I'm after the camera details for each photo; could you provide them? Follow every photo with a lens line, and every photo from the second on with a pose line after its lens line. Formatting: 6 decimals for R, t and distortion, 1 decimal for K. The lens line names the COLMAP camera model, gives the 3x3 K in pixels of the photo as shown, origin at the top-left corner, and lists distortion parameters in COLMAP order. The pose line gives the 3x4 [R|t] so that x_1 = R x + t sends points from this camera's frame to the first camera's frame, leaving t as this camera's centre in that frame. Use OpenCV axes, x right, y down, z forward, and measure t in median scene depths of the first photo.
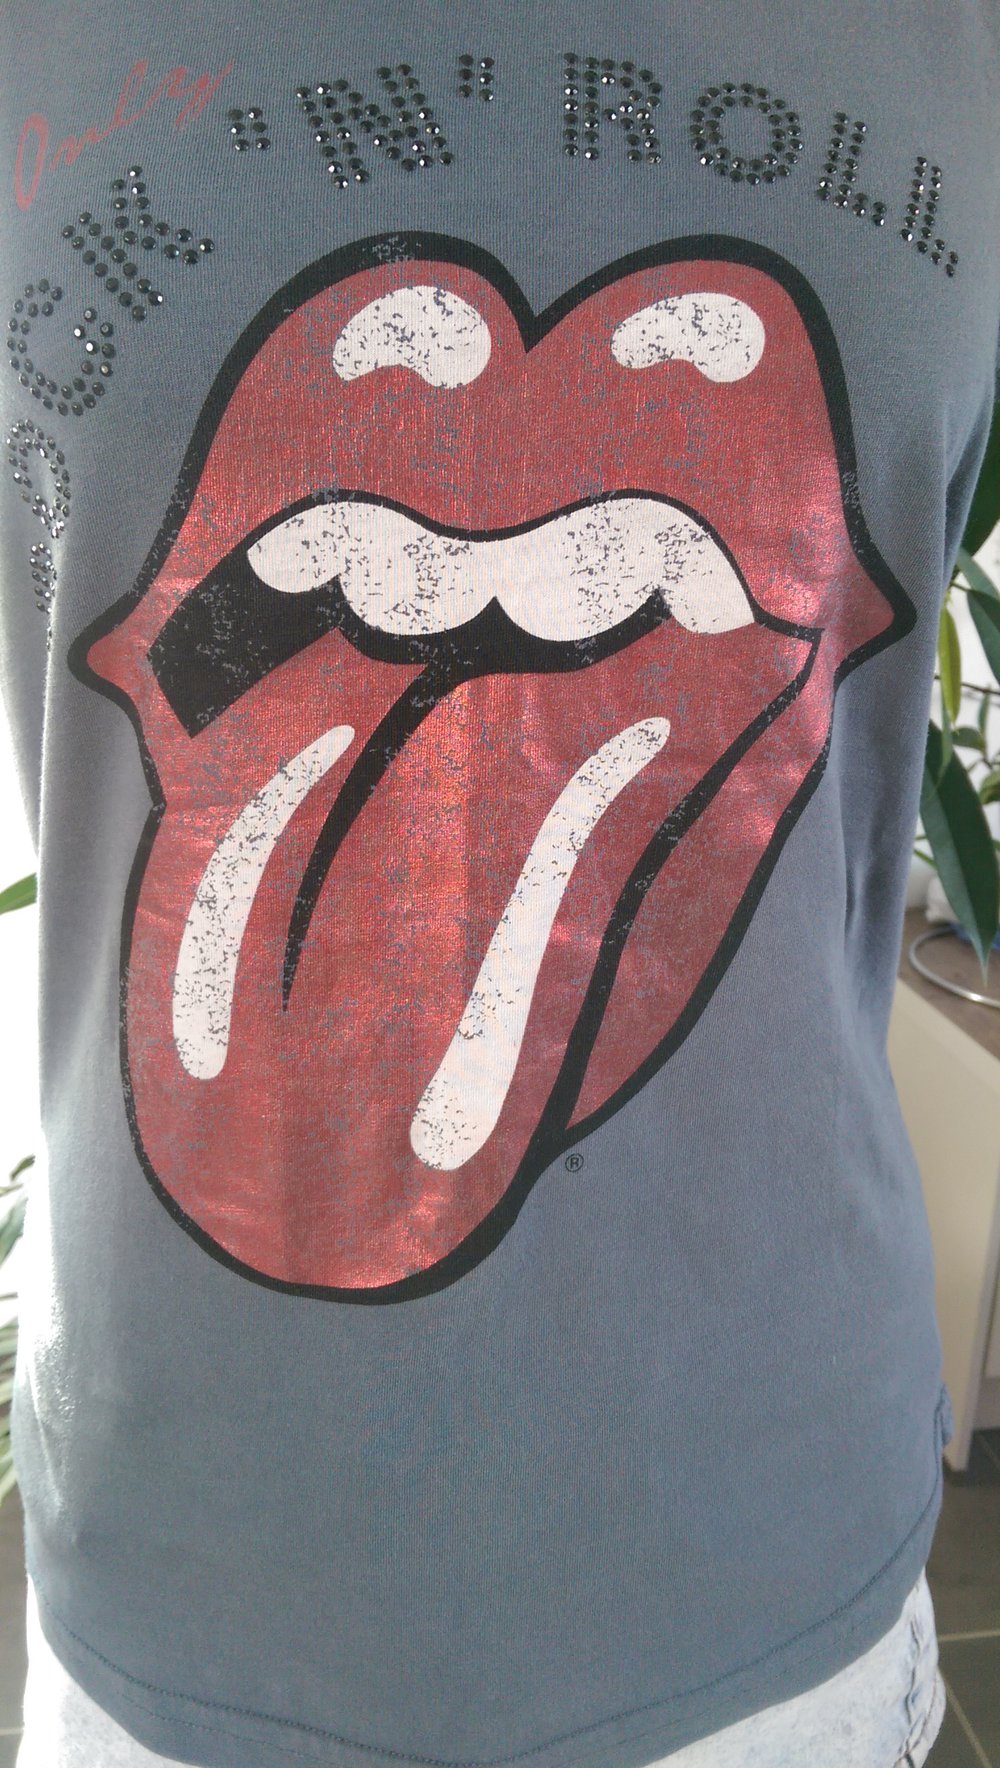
lens RADIAL K [[1221.1, 0, 498.5], [0, 1221.1, 906.6], [0, 0, 1]] dist [0.067856, -0.088024]
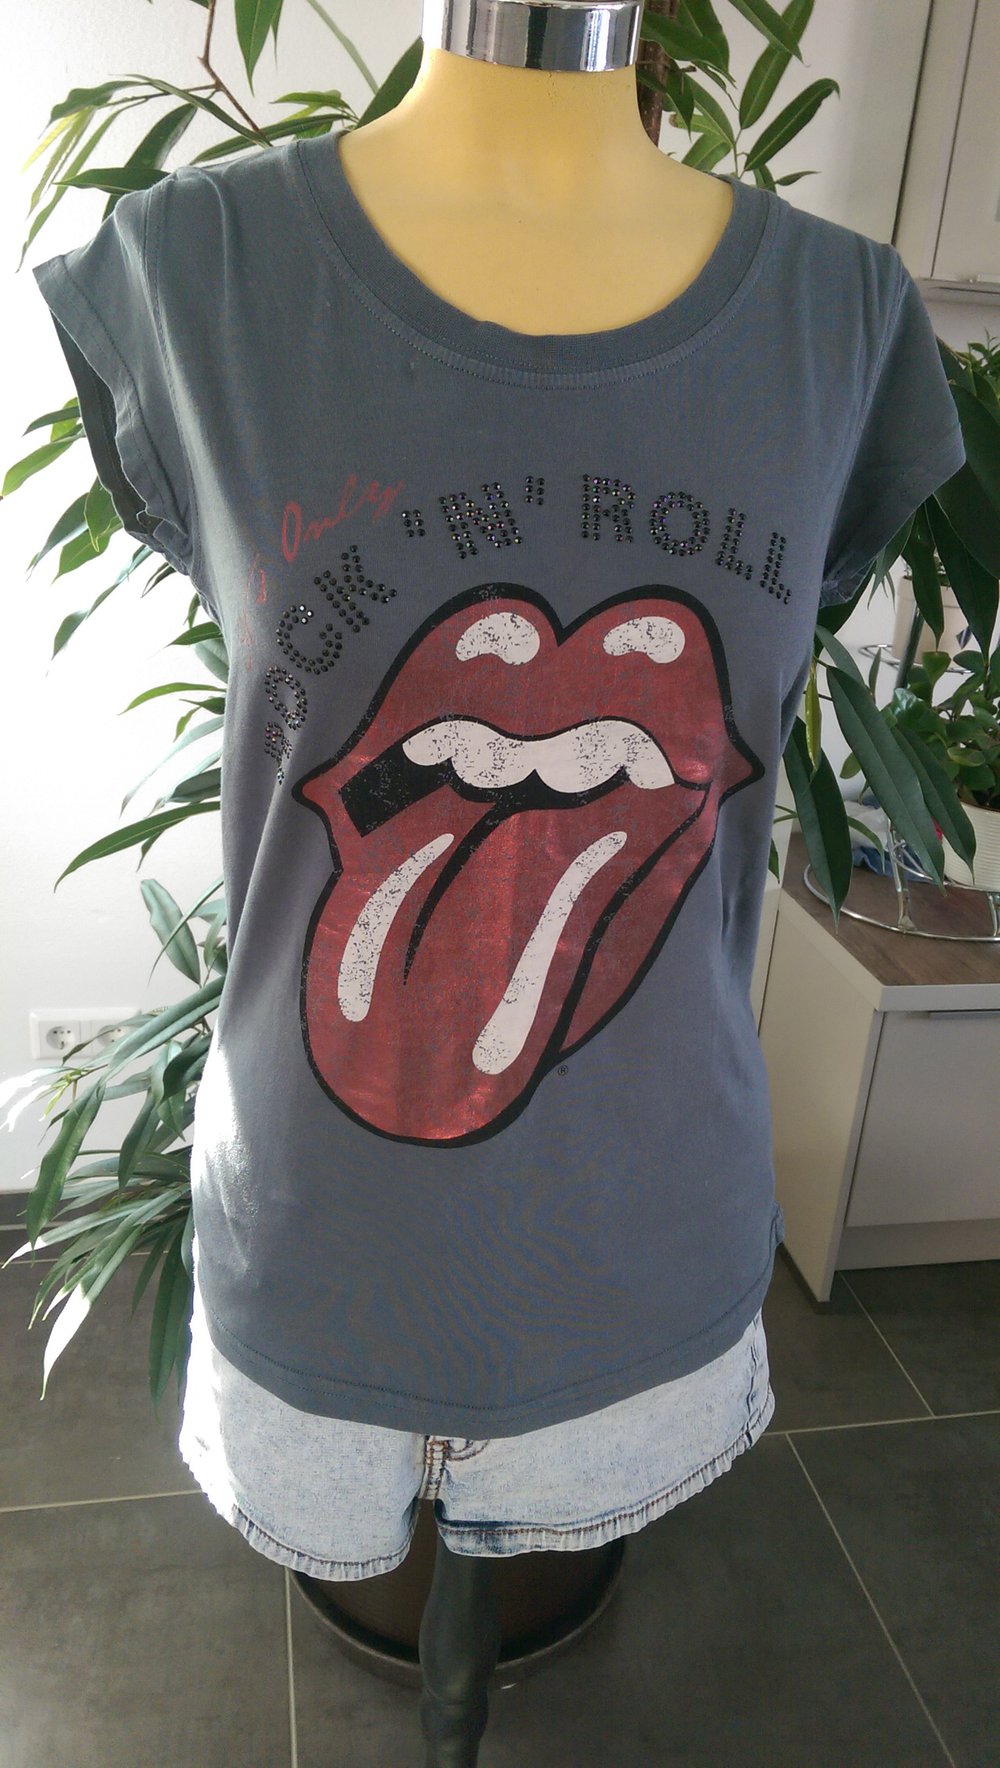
lens RADIAL K [[1221.1, 0, 491.3], [0, 1221.1, 885.2], [0, 0, 1]] dist [0.067856, -0.088024]
pose [[0.998164, 0.019434, 0.057368, -0.164486], [-0.024113, 0.996338, 0.082026, -0.221310], [-0.055564, -0.083259, 0.994978, -0.804759]]
